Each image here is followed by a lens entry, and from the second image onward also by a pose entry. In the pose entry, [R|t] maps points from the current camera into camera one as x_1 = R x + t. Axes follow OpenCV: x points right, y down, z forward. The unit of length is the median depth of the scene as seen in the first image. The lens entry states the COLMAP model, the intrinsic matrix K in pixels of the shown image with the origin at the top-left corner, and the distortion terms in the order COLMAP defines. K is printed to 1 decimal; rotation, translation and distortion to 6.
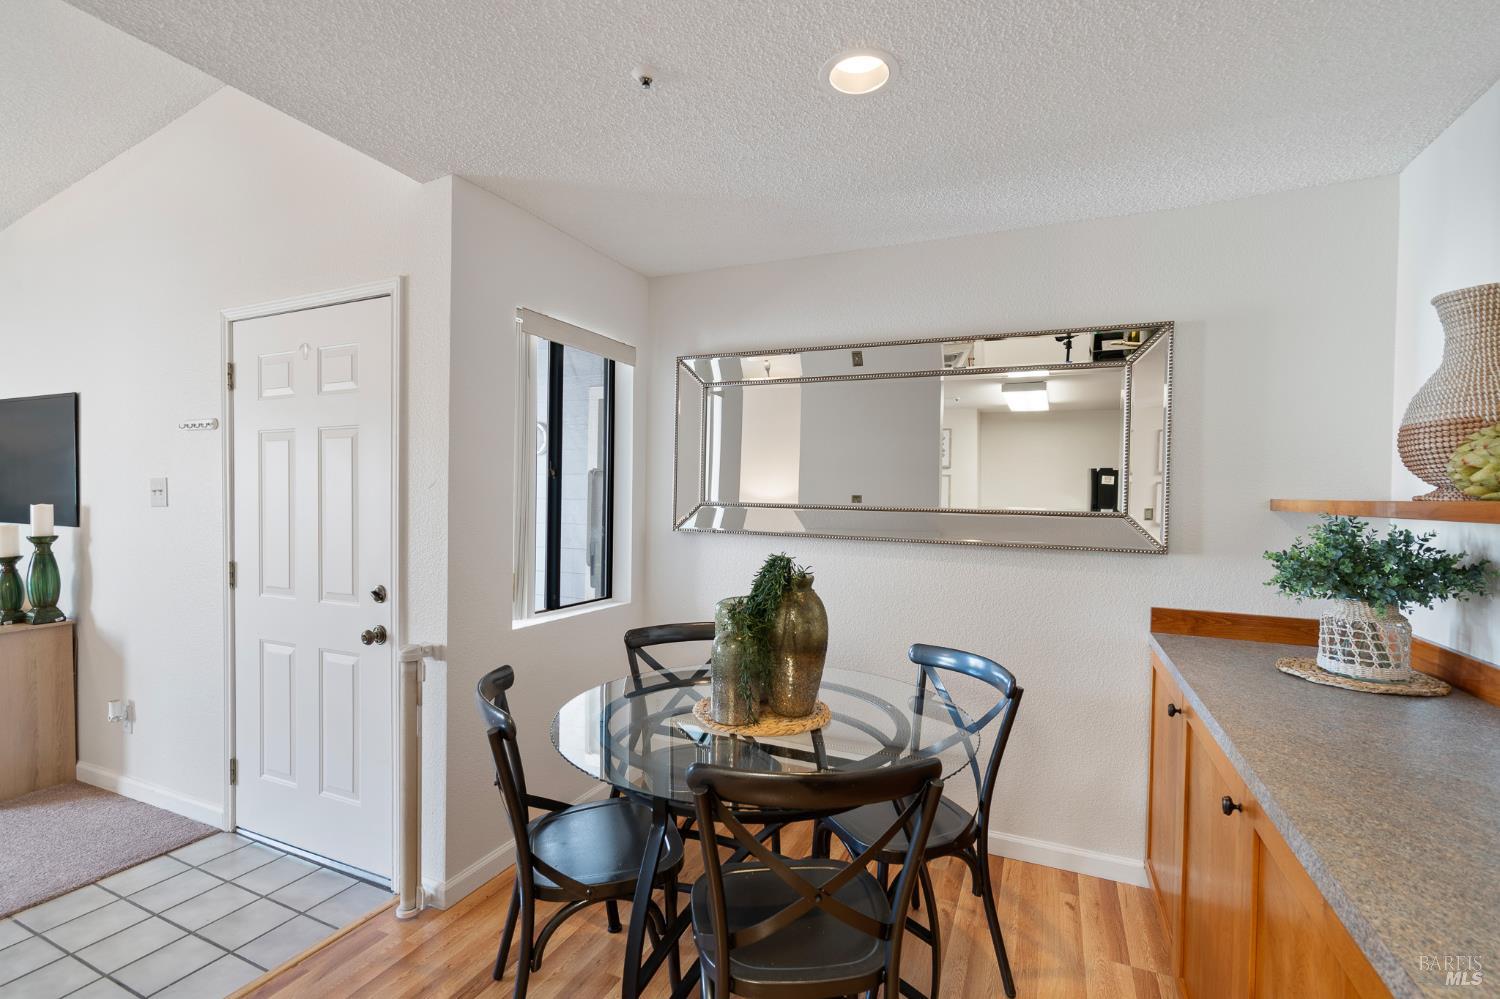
lens RADIAL K [[685.5, 0, 750.1], [0, 685.5, 507.6], [0, 0, 1]] dist [-0.003530, 0.000648]
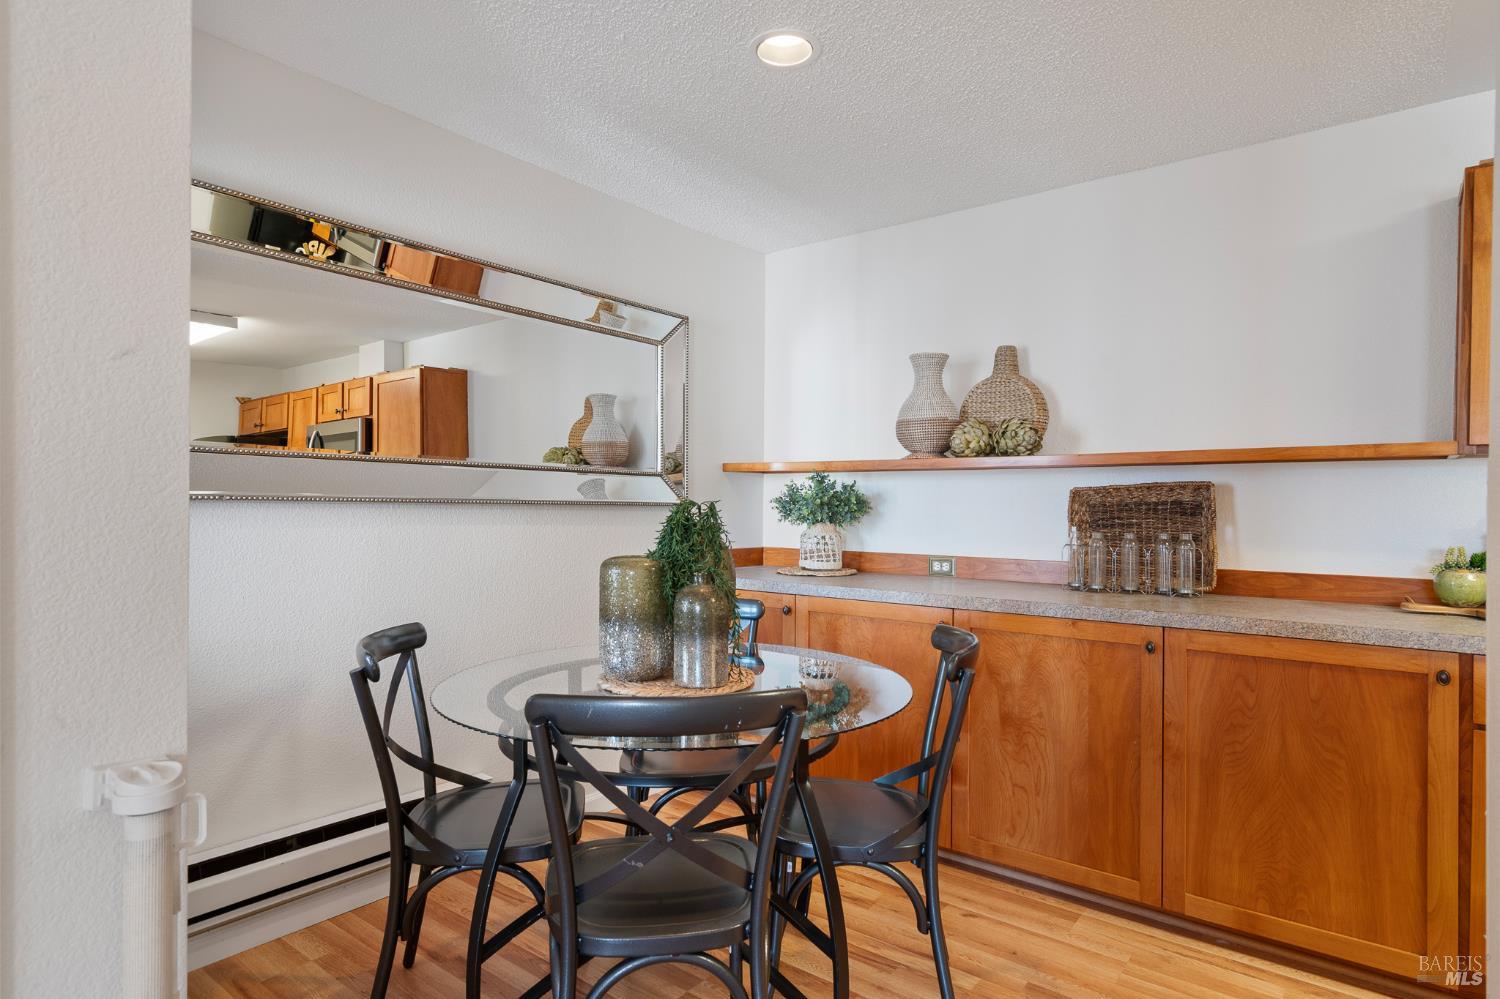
lens RADIAL K [[827.5, 0, 749.2], [0, 827.5, 504.4], [0, 0, 1]] dist [0.004828, 0.000849]
pose [[0.250054, -0.014491, 0.968123, -0.620401], [0.013649, 0.999841, 0.011441, 0.038752], [-0.968136, 0.010353, 0.250212, 0.404711]]
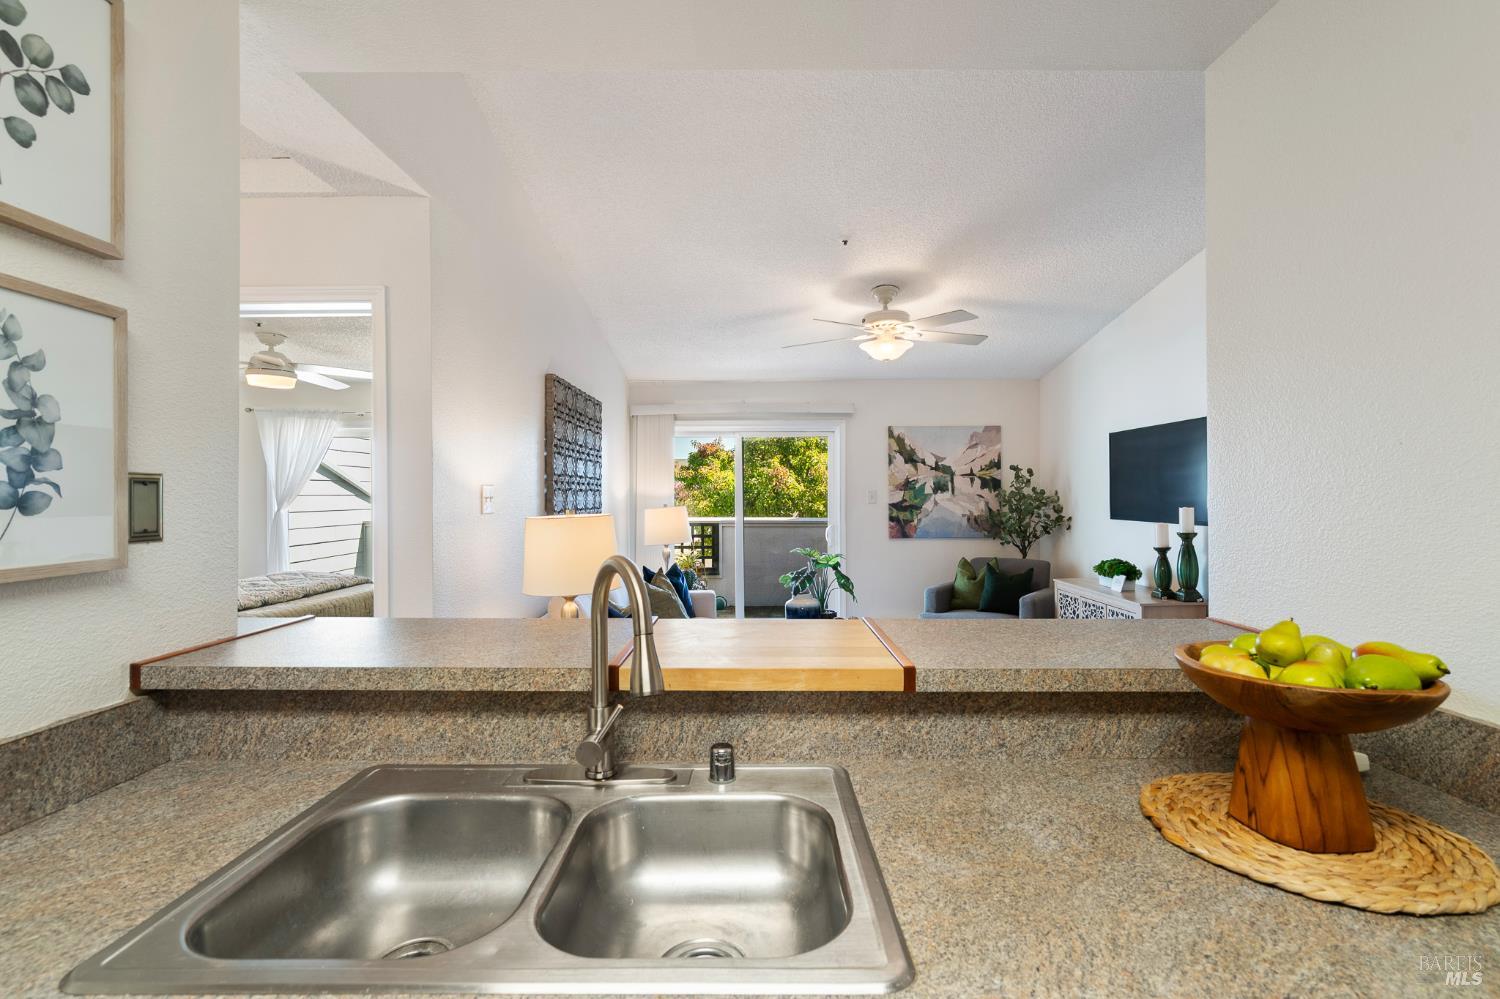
lens RADIAL K [[680.6, 0, 759.0], [0, 680.6, 494.4], [0, 0, 1]] dist [-0.001569, -0.000125]
pose [[0.403550, -0.014019, -0.914850, -0.202330], [-0.009132, 0.999771, -0.019348, 0.002323], [0.914912, 0.016163, 0.403330, -0.238644]]
